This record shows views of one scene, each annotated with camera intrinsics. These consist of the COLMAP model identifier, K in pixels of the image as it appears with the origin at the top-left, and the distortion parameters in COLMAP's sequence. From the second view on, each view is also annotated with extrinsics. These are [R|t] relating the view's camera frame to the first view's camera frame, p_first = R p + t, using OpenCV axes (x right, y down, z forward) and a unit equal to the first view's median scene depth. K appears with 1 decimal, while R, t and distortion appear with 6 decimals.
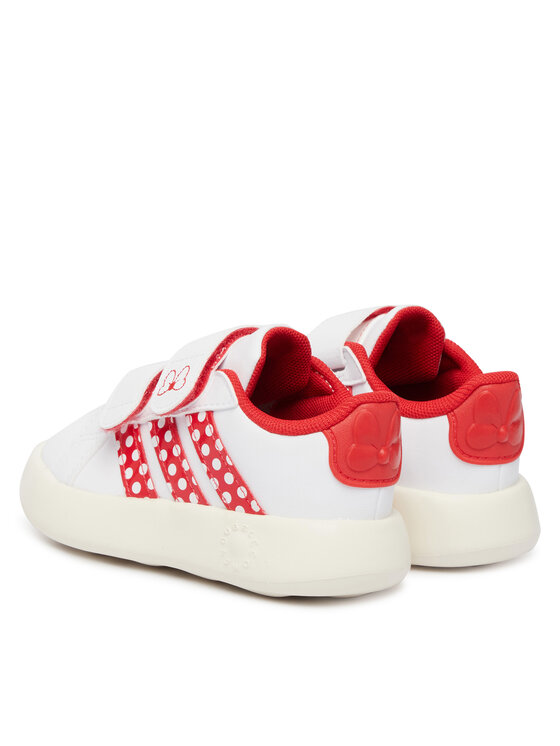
lens RADIAL K [[1663.4, 0, 279.4], [0, 1663.4, 372.0], [0, 0, 1]] dist [-0.228224, 0.000000]
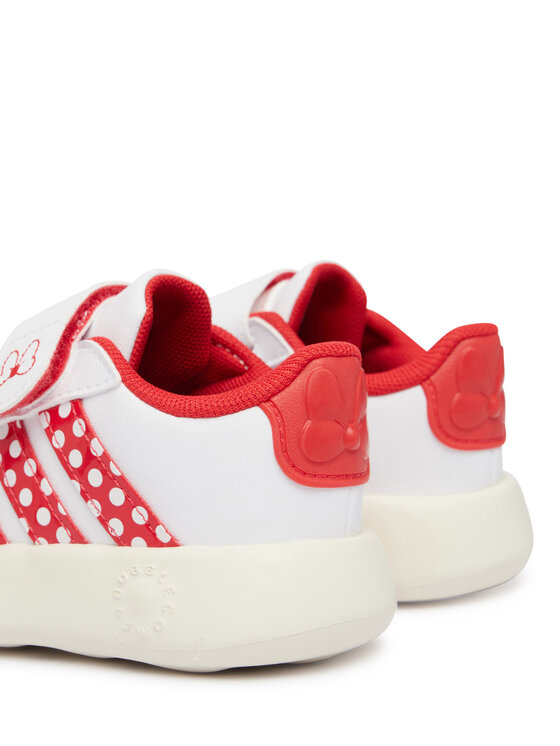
lens RADIAL K [[1528.6, 0, 281.6], [0, 1528.6, 375.0], [0, 0, 1]] dist [-0.112923, 0.000000]
pose [[0.987807, -0.086342, 0.129546, -0.038853], [0.094100, 0.994042, -0.055004, 0.054230], [-0.124025, 0.066523, 0.990047, 0.390722]]
